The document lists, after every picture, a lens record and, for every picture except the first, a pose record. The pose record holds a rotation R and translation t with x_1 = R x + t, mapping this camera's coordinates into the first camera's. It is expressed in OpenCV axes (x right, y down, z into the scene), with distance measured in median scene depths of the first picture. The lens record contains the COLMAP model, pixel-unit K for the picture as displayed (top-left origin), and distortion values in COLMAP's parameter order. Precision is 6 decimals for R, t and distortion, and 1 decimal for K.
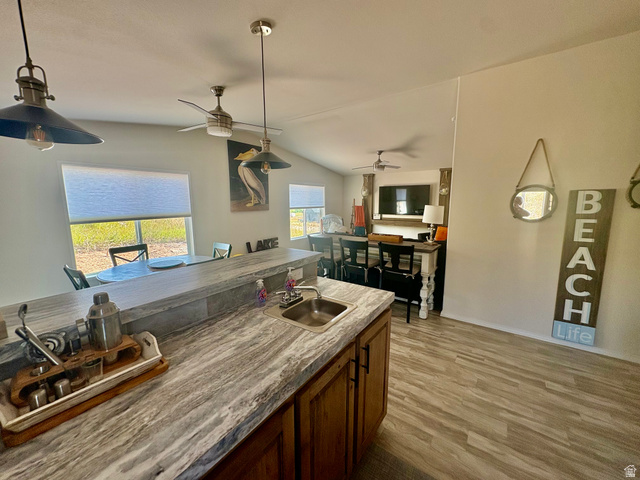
lens RADIAL K [[255.5, 0, 322.7], [0, 255.5, 240.2], [0, 0, 1]] dist [0.003201, -0.000342]
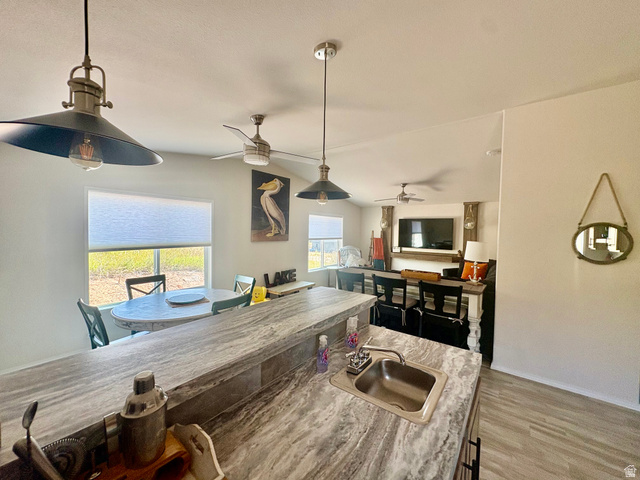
lens RADIAL K [[255.5, 0, 322.3], [0, 255.5, 240.5], [0, 0, 1]] dist [0.003201, -0.000342]
pose [[0.999324, 0.024861, -0.027092, -0.125718], [-0.027783, 0.993154, -0.113463, -0.026029], [0.024085, 0.114139, 0.993173, 0.096861]]
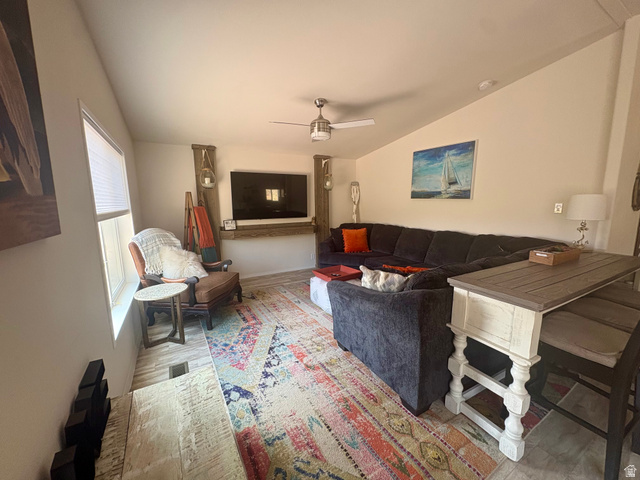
lens RADIAL K [[255.5, 0, 320.9], [0, 255.5, 241.7], [0, 0, 1]] dist [0.003201, -0.000342]
pose [[0.408002, -0.139604, 0.902244, -0.655687], [0.143472, 0.985766, 0.087648, -0.230087], [-0.901637, 0.093686, 0.422224, 1.757240]]
